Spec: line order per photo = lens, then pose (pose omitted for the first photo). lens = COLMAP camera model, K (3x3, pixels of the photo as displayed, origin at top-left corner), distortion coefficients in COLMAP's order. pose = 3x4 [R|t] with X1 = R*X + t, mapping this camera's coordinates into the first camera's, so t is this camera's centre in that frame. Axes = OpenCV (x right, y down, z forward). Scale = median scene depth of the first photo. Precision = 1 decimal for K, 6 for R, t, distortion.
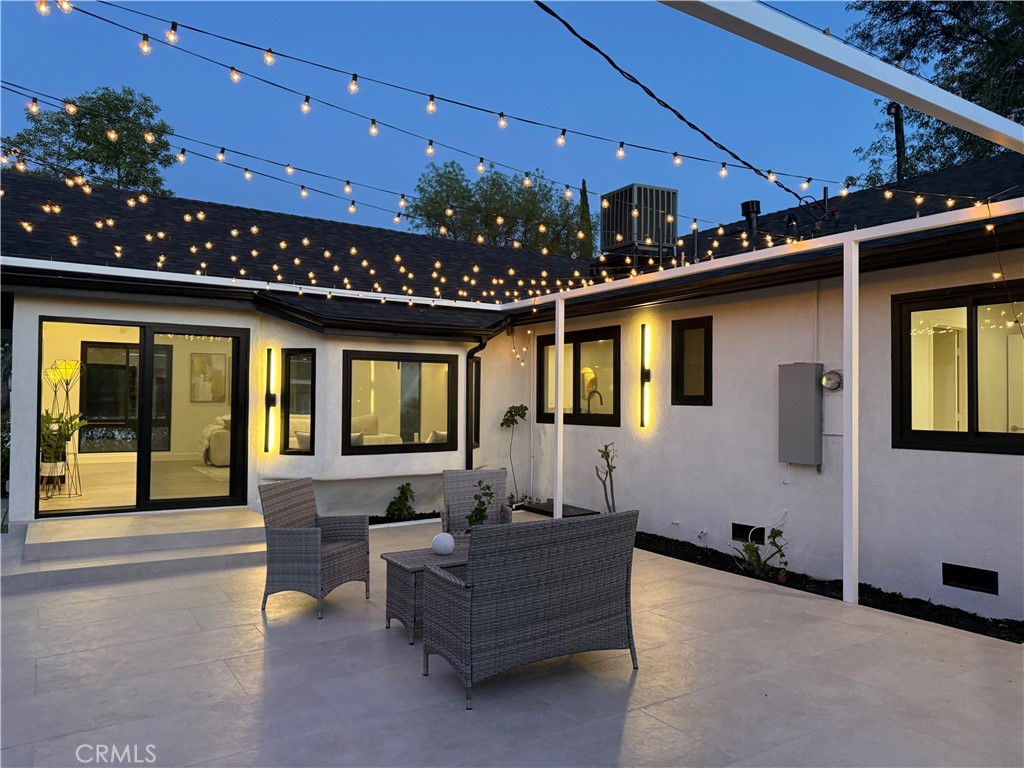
lens RADIAL K [[720.7, 0, 512.0], [0, 720.7, 384.0], [0, 0, 1]] dist [0.074994, -0.000238]
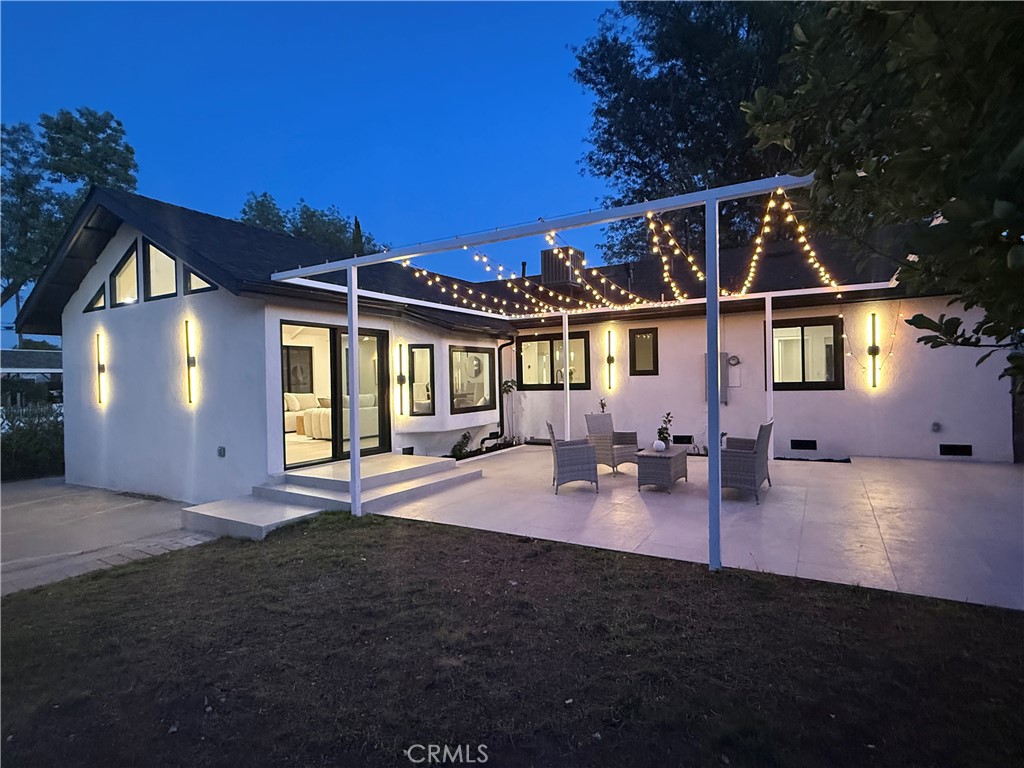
lens RADIAL K [[530.9, 0, 512.0], [0, 530.9, 384.0], [0, 0, 1]] dist [-0.000515, -0.000032]
pose [[0.895757, -0.031320, 0.443438, -0.608968], [0.019159, 0.999308, 0.031878, 0.001492], [-0.444130, -0.020059, 0.895738, -0.046465]]
